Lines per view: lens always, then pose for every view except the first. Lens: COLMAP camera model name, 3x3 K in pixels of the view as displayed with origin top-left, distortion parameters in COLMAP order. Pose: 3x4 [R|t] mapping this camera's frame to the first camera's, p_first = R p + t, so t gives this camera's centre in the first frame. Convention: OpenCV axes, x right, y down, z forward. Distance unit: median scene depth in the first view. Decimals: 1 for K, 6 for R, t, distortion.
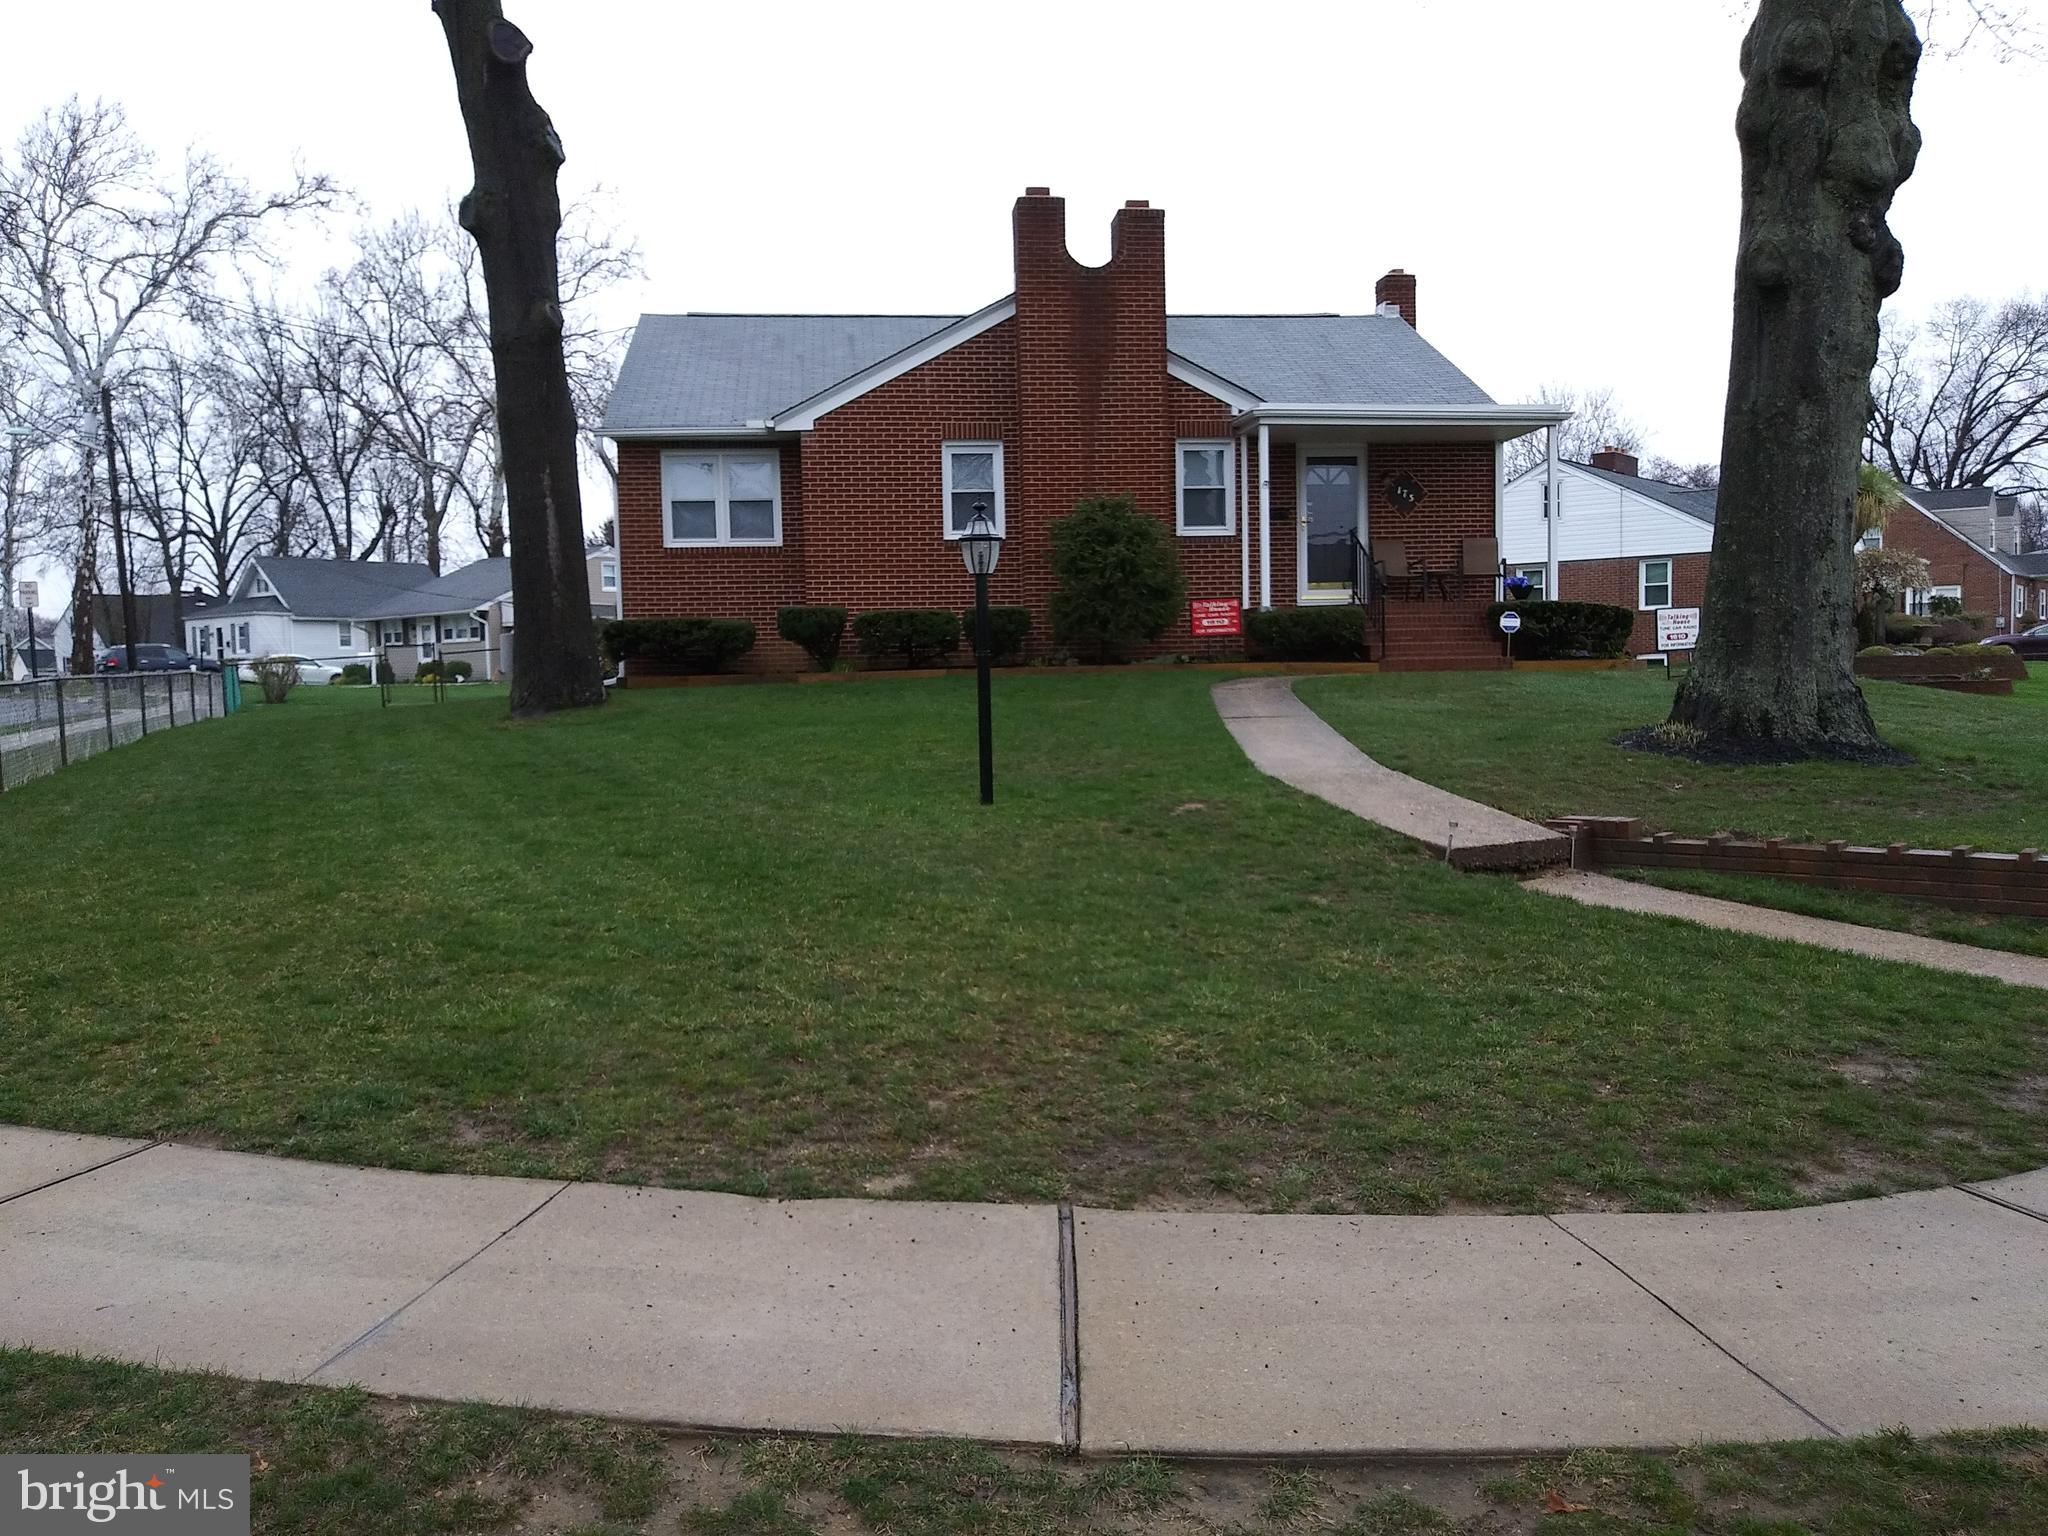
lens RADIAL K [[1674.9, 0, 1013.1], [0, 1674.9, 777.7], [0, 0, 1]] dist [0.033038, -0.046120]
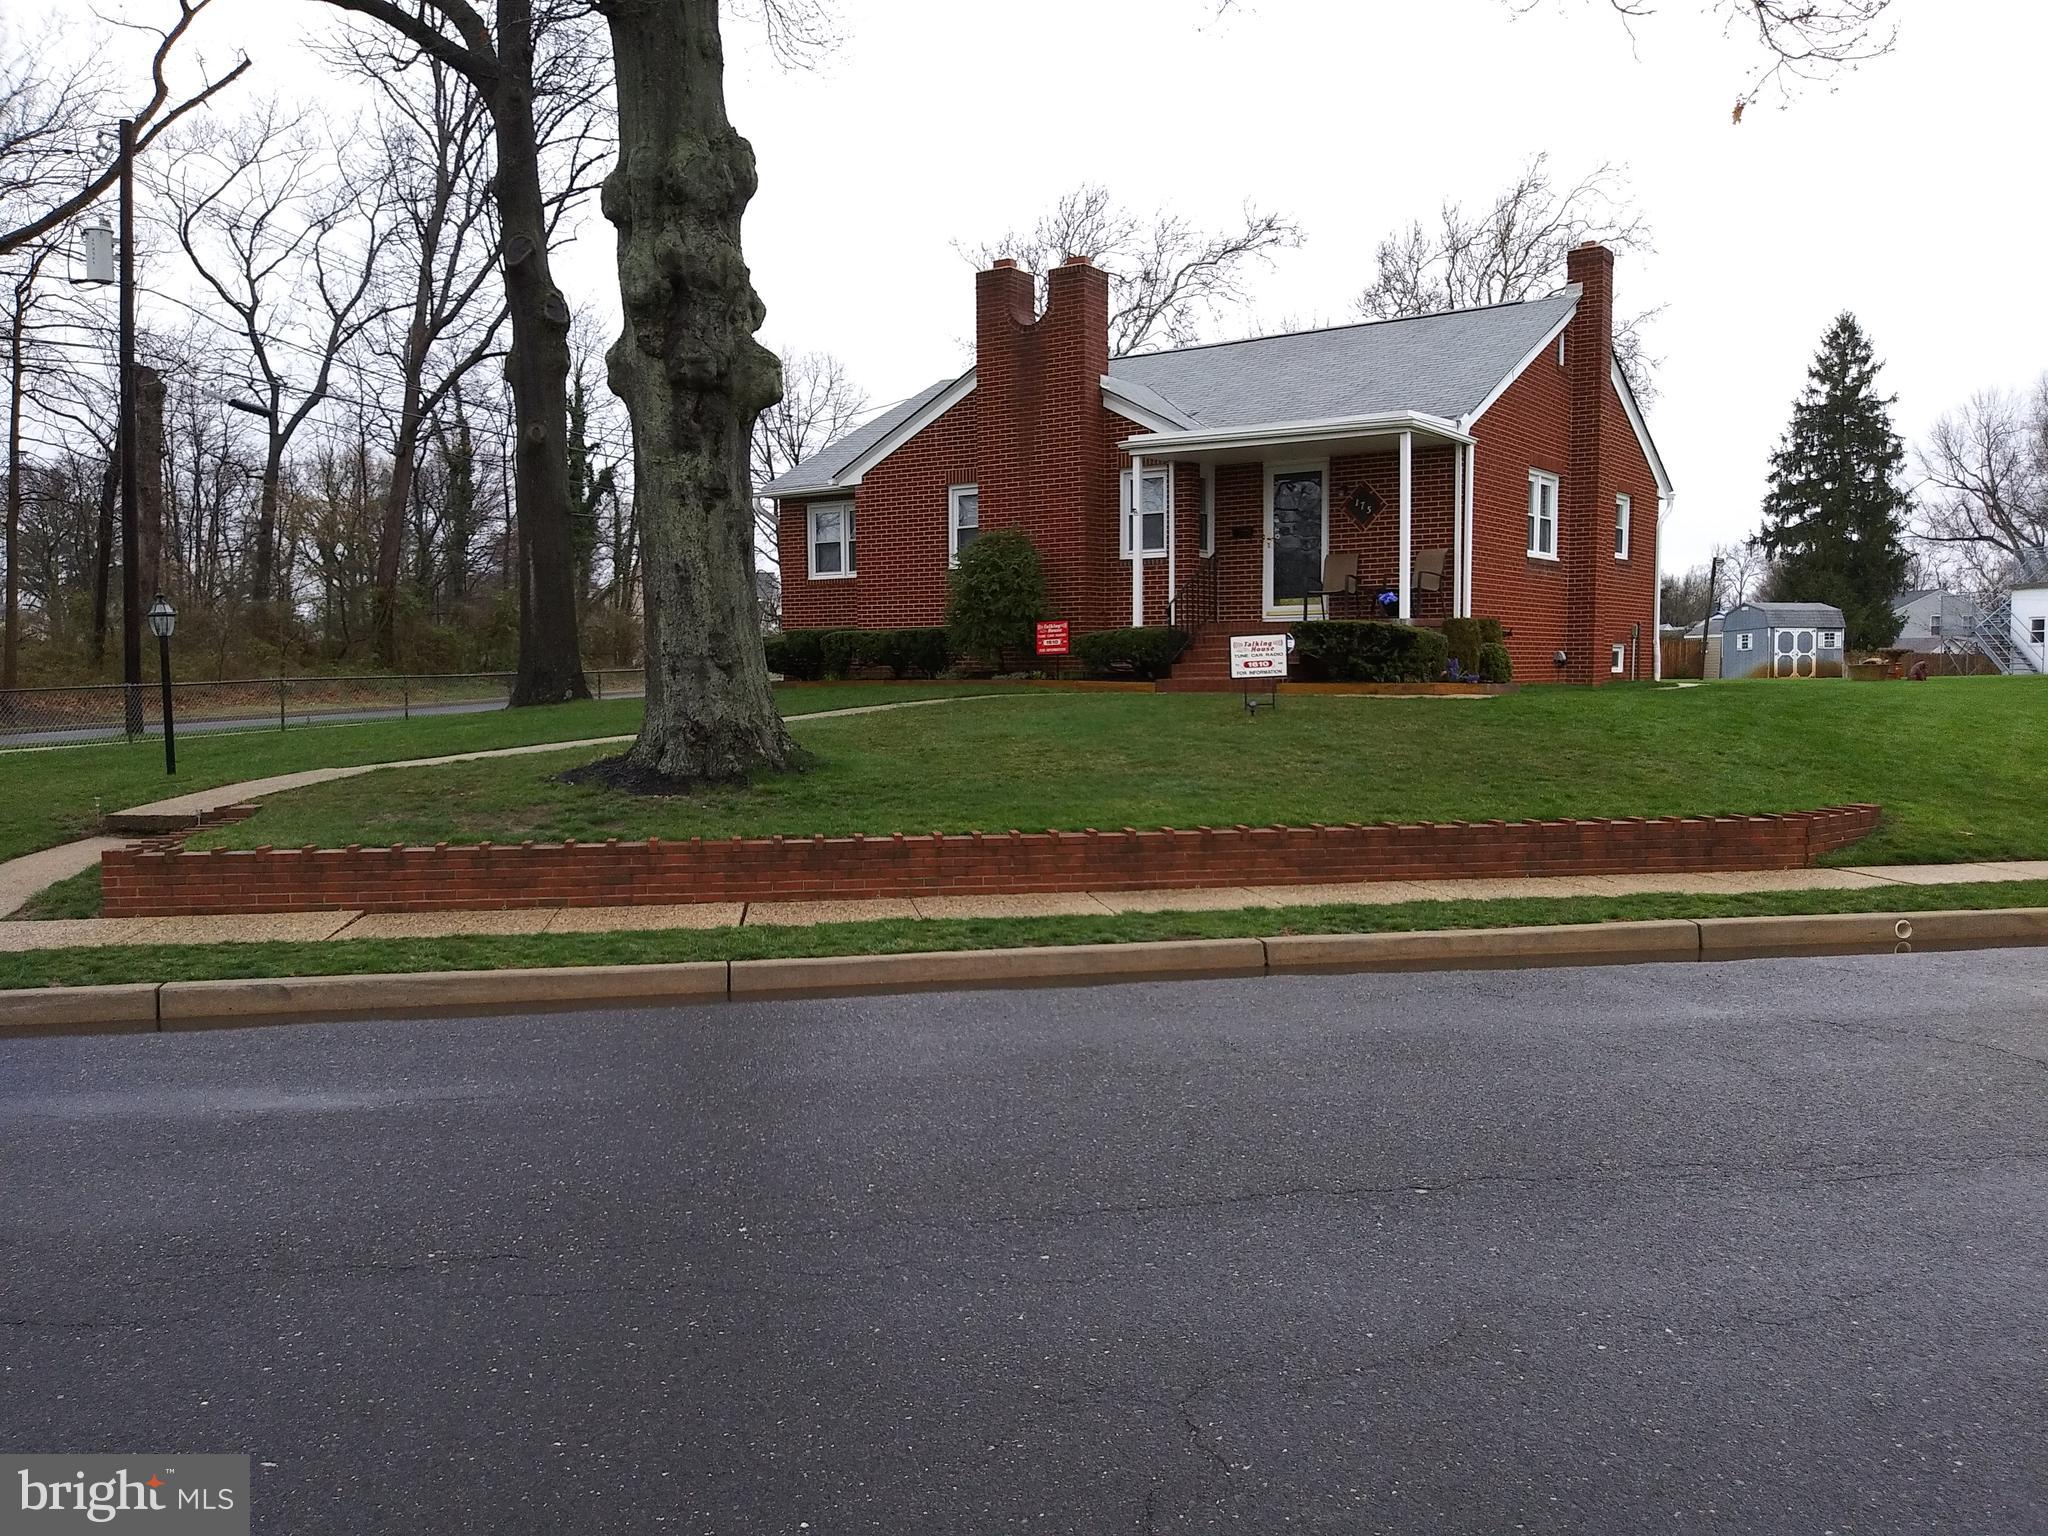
lens RADIAL K [[1674.9, 0, 1020.3], [0, 1674.9, 803.3], [0, 0, 1]] dist [0.033038, -0.046120]
pose [[0.753458, 0.065959, -0.654179, 0.759770], [-0.047945, 0.997818, 0.045385, -0.032754], [0.655746, -0.002831, 0.754976, 0.137277]]
